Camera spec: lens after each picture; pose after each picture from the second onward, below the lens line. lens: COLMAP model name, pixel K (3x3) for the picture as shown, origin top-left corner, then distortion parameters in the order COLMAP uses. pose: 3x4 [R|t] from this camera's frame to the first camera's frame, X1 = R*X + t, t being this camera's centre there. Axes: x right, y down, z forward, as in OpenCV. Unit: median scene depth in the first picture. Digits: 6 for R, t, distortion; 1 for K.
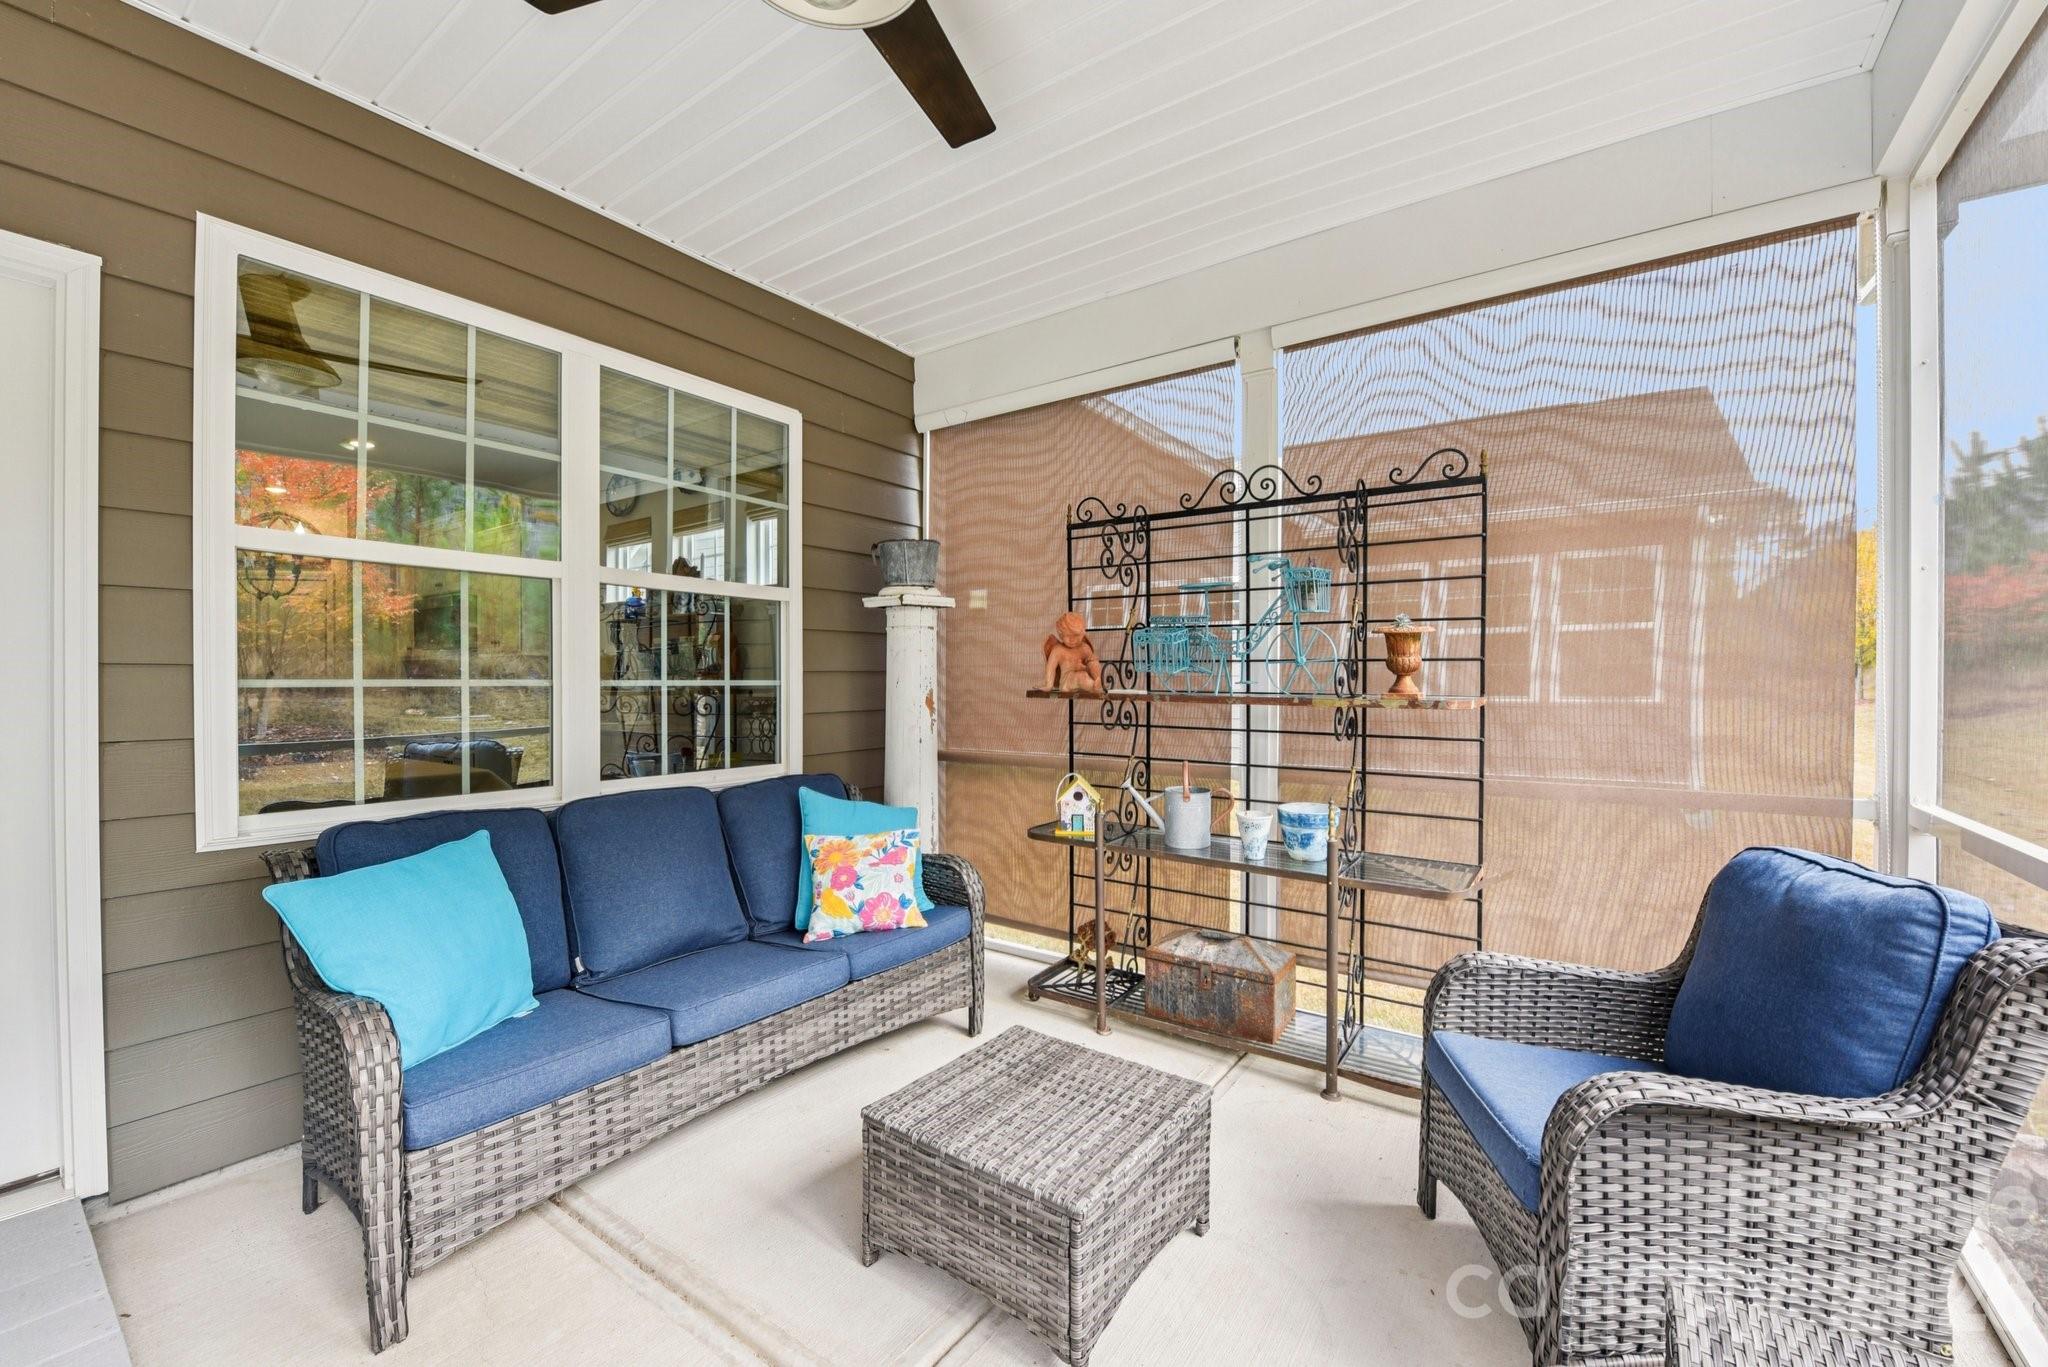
lens RADIAL K [[830.6, 0, 1021.0], [0, 830.6, 689.6], [0, 0, 1]] dist [0.000168, -0.000035]
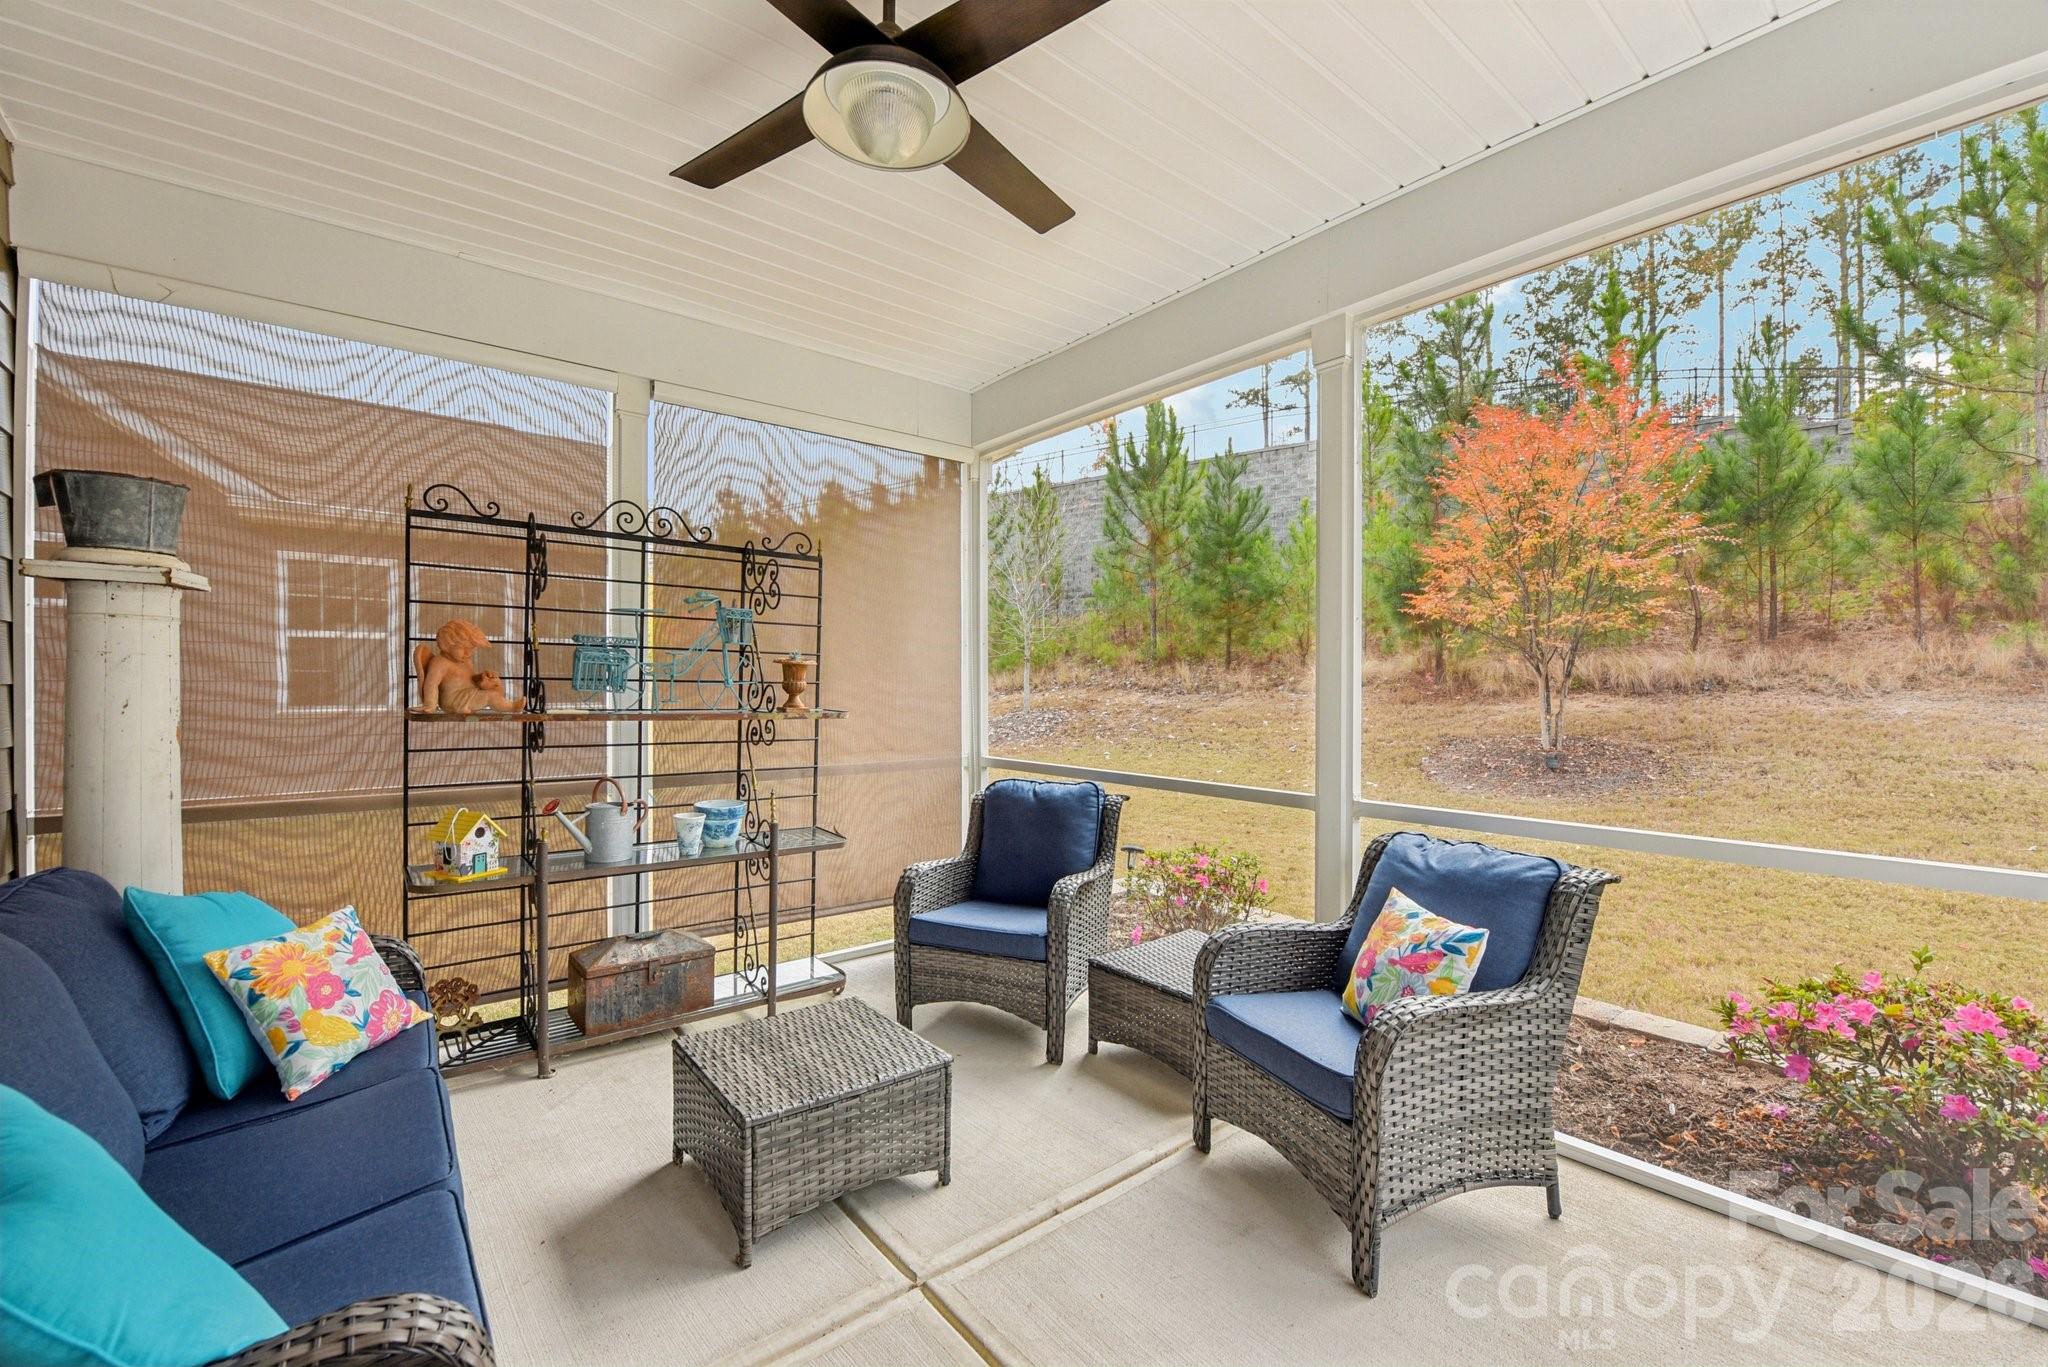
lens RADIAL K [[849.3, 0, 1031.0], [0, 849.3, 689.9], [0, 0, 1]] dist [-0.019081, -0.000336]
pose [[0.257822, -0.002595, 0.966189, -0.678451], [0.003224, 0.999993, 0.001825, -0.022872], [-0.966187, 0.002645, 0.257829, 0.225282]]
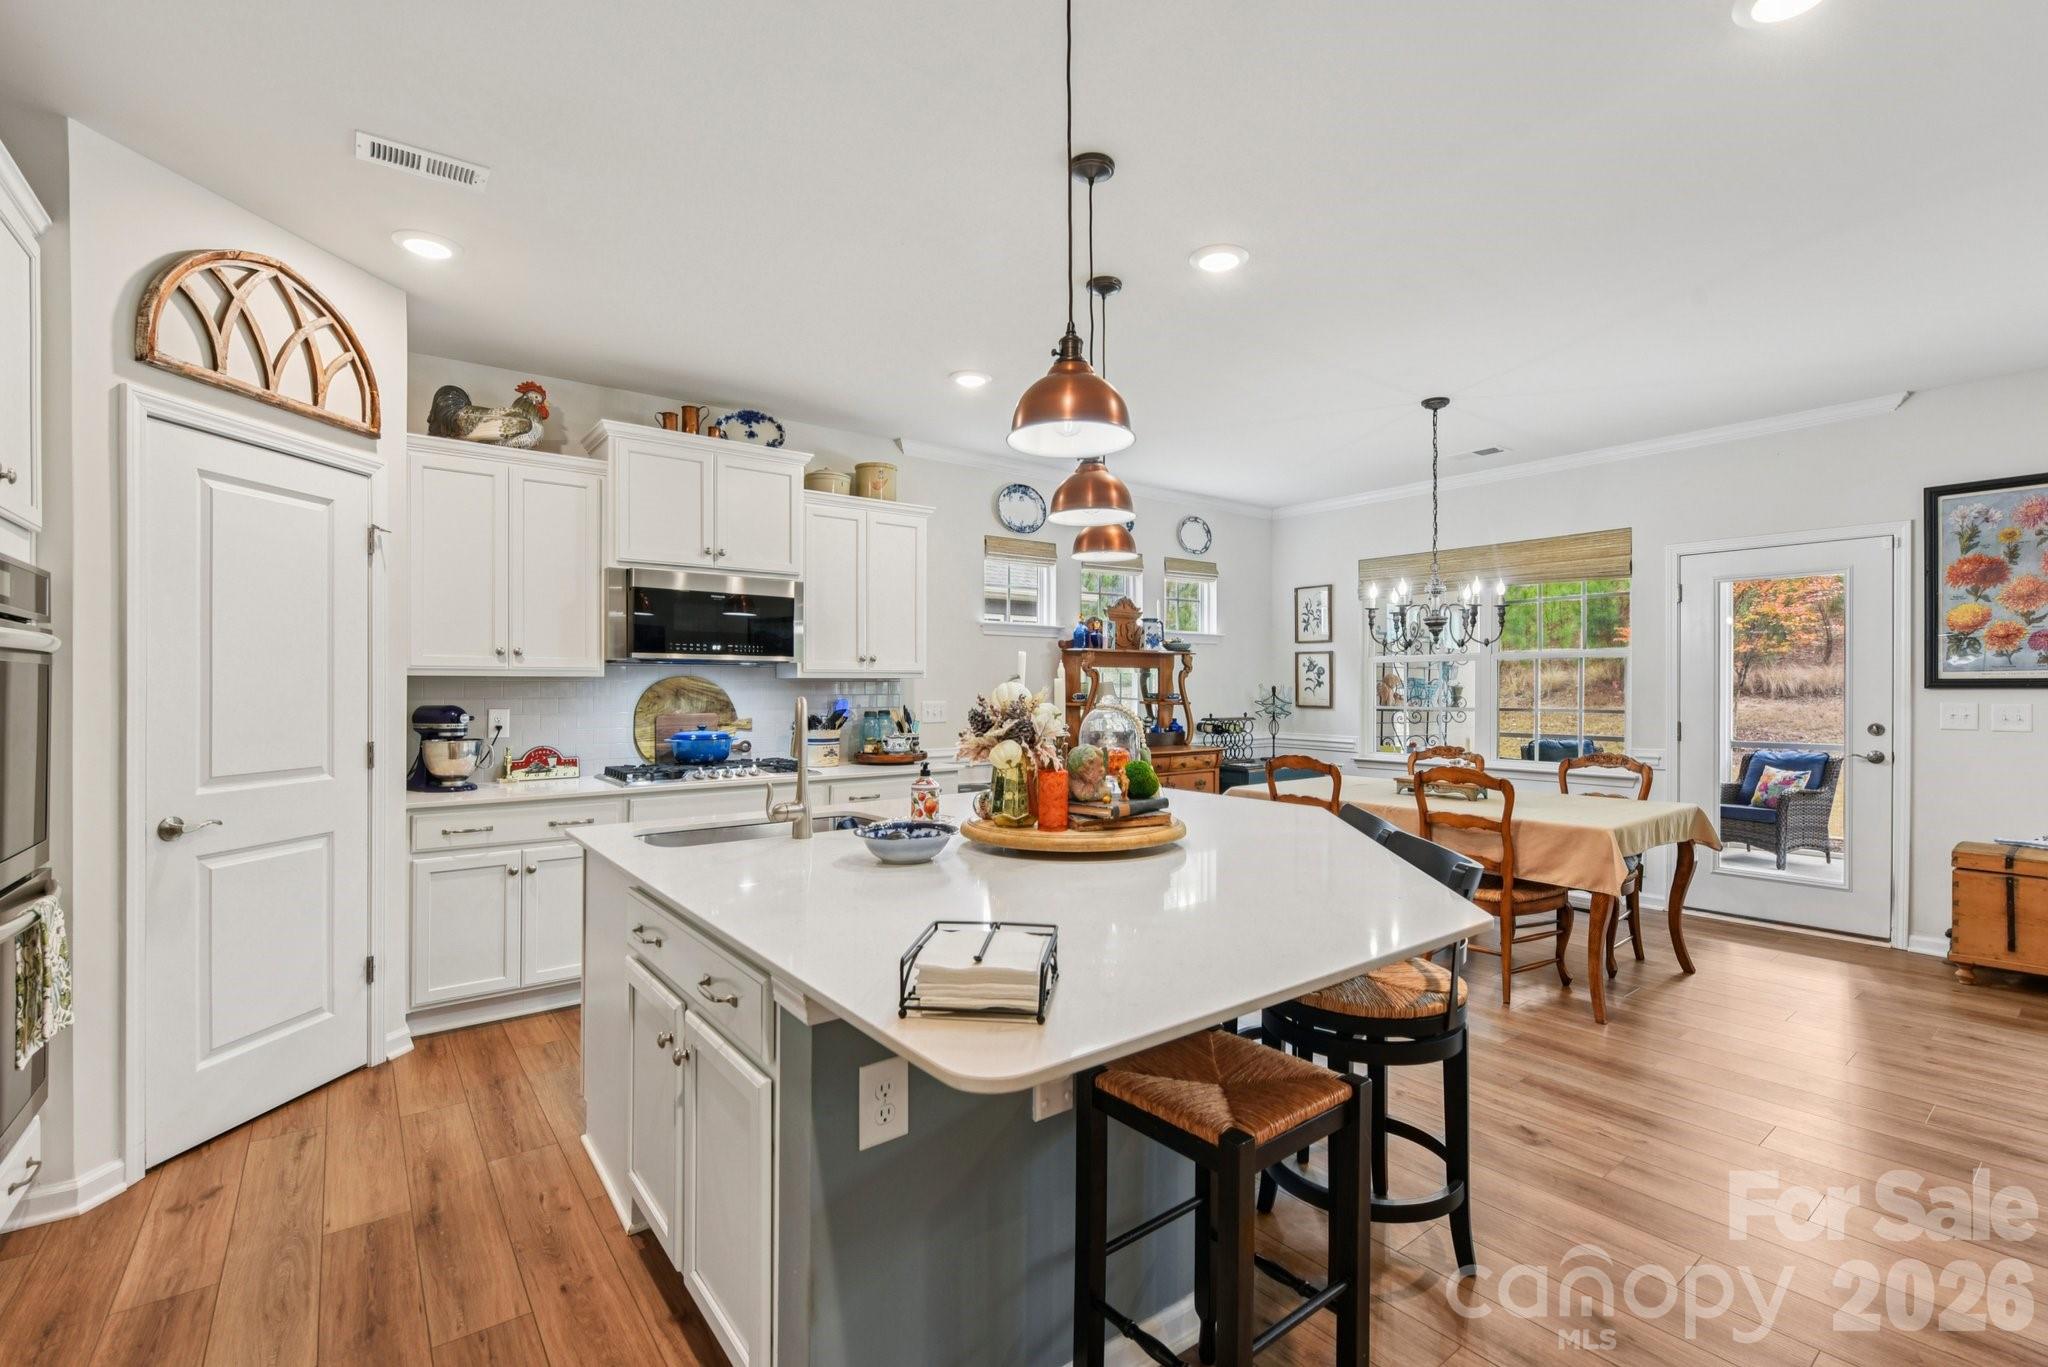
lens RADIAL K [[898.3, 0, 1043.8], [0, 898.3, 695.4], [0, 0, 1]] dist [-0.001300, -0.006497]
pose [[0.282279, -0.006373, 0.959311, -2.938021], [0.007100, 0.999964, 0.004554, -0.057527], [-0.959306, 0.005526, 0.282315, 1.407475]]
